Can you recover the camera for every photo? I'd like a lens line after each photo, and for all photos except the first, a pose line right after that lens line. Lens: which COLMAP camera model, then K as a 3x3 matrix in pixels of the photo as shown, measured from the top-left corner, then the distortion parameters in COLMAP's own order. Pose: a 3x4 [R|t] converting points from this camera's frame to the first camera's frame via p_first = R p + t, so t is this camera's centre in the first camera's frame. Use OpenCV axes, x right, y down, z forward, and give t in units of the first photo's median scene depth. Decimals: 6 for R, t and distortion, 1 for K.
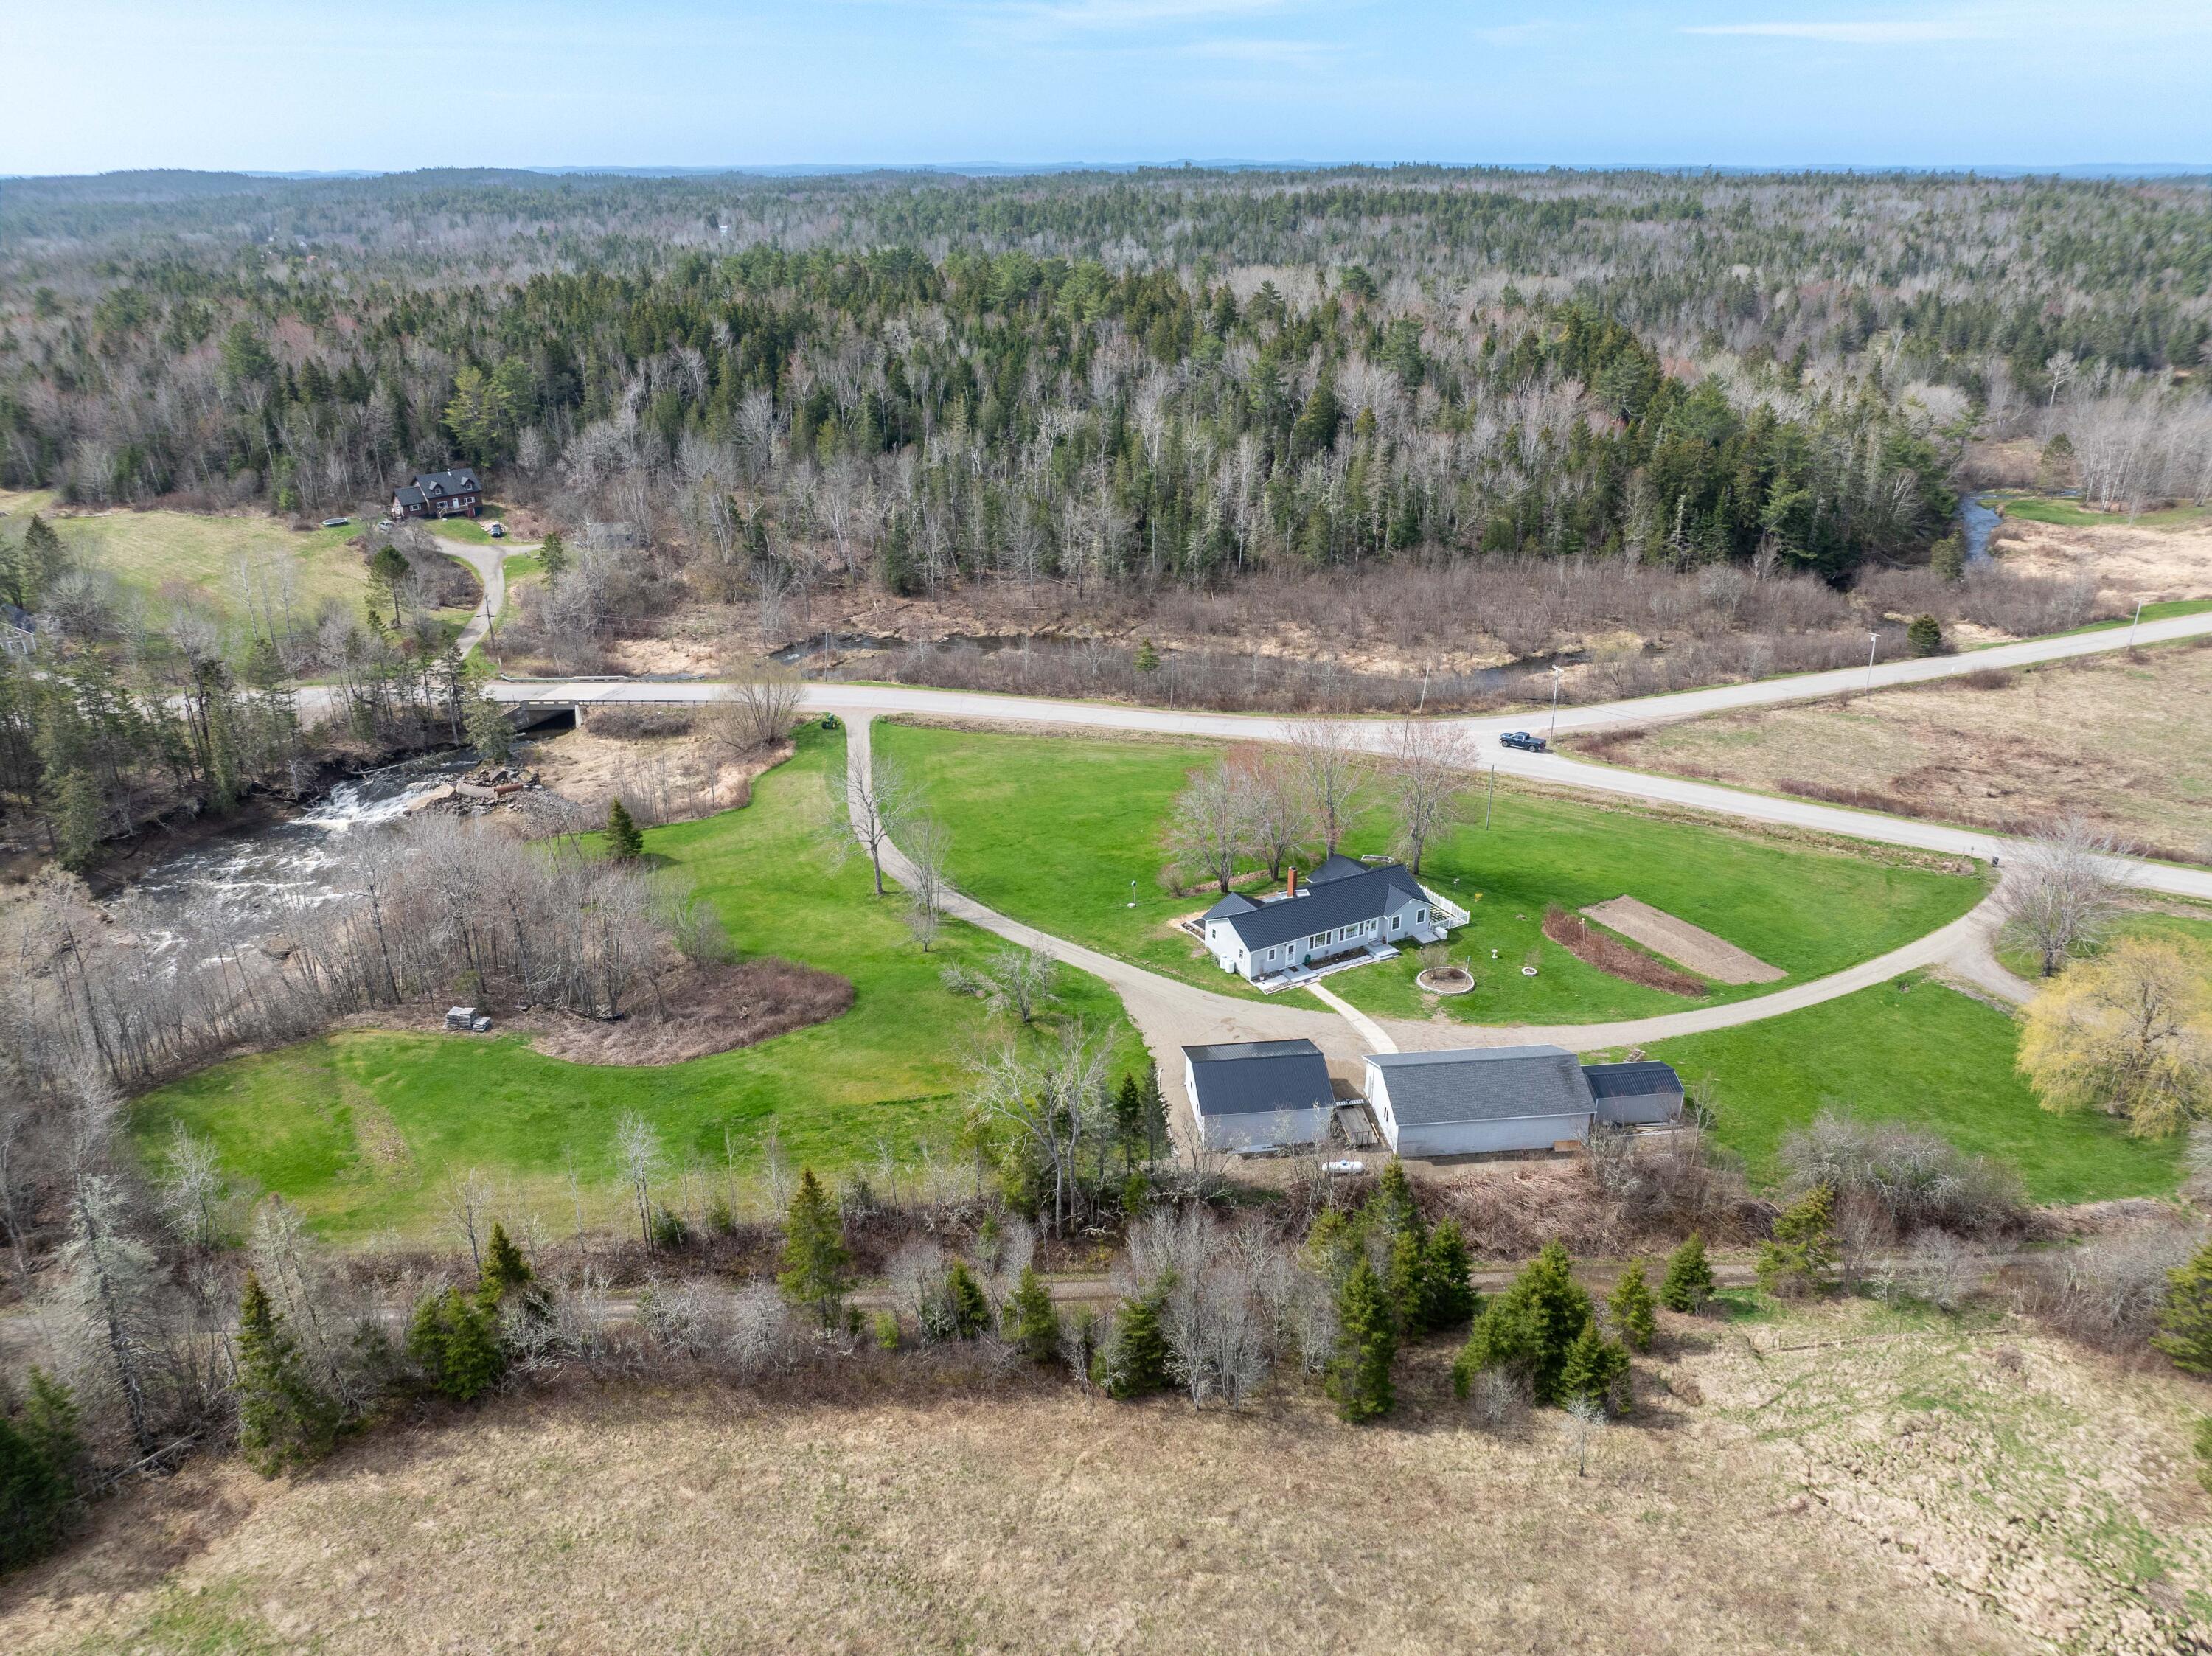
lens RADIAL K [[1558.2, 0, 1106.0], [0, 1558.2, 828.0], [0, 0, 1]] dist [-0.035322, -0.009863]
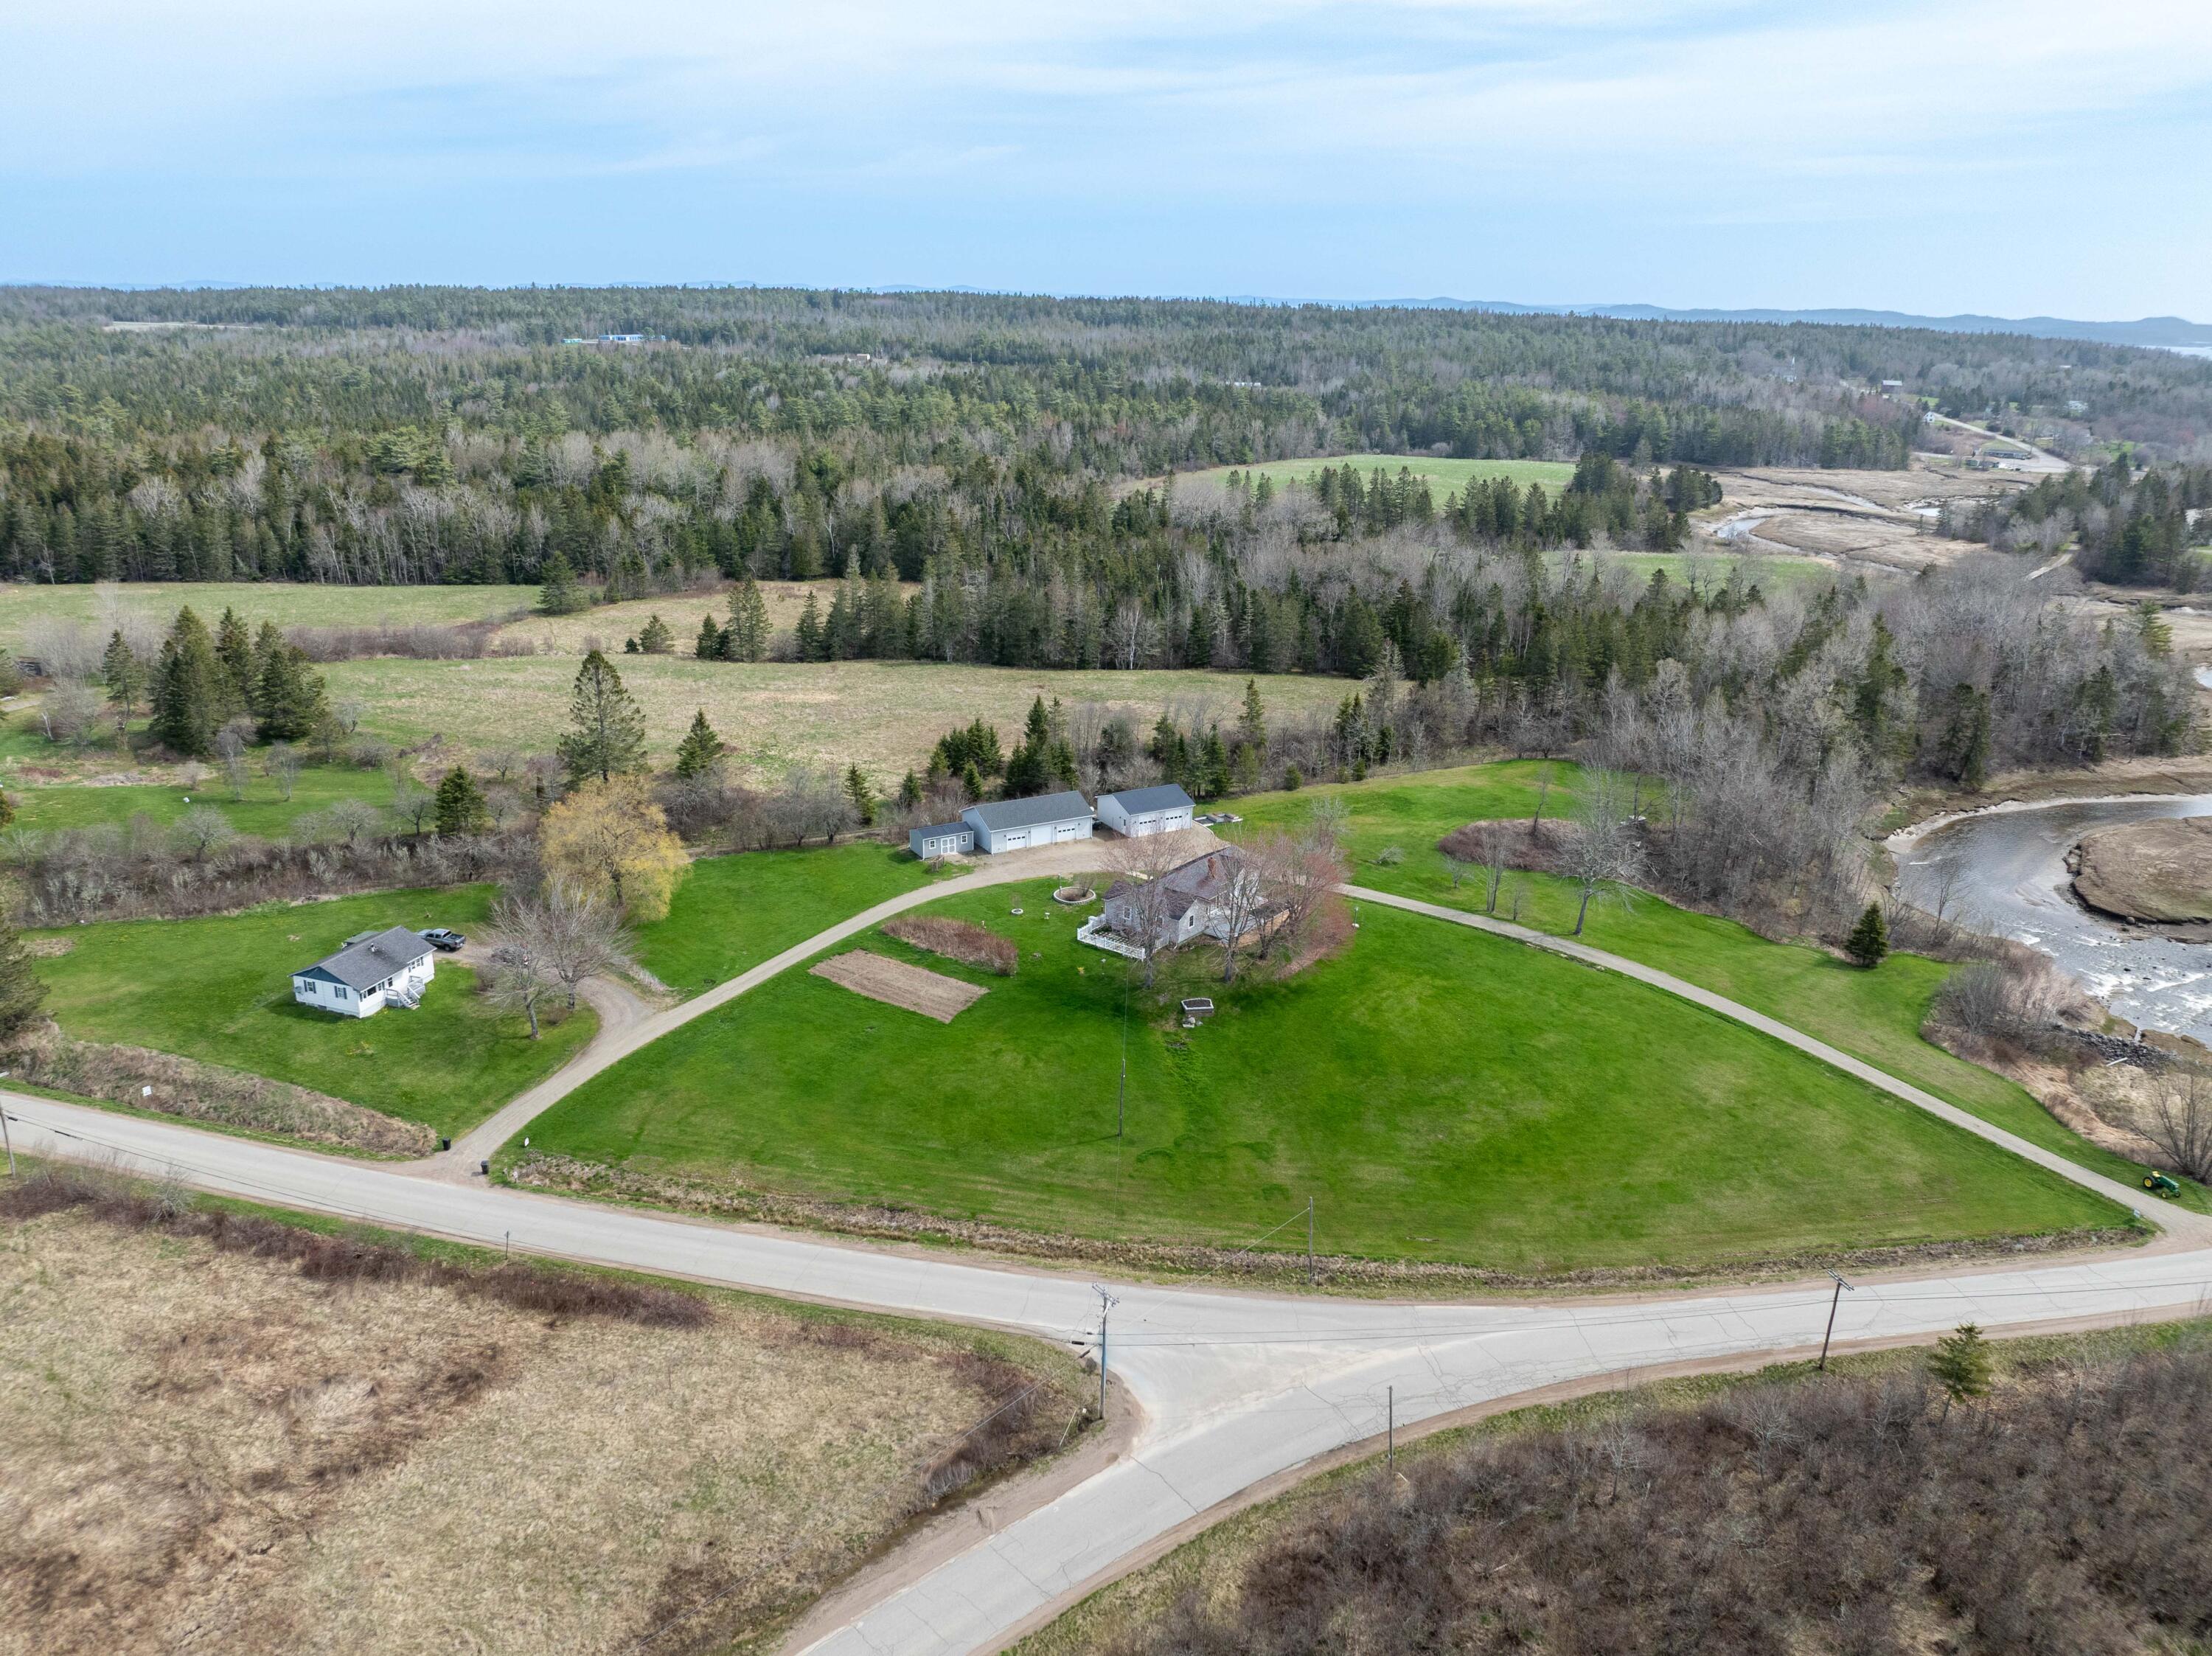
lens RADIAL K [[1632.6, 0, 1106.0], [0, 1632.6, 828.0], [0, 0, 1]] dist [-0.036526, -0.000213]
pose [[-0.916106, 0.112933, -0.384702, 0.420184], [-0.172019, 0.755998, 0.631567, -0.481067], [0.362159, 0.644758, -0.673148, 1.109387]]
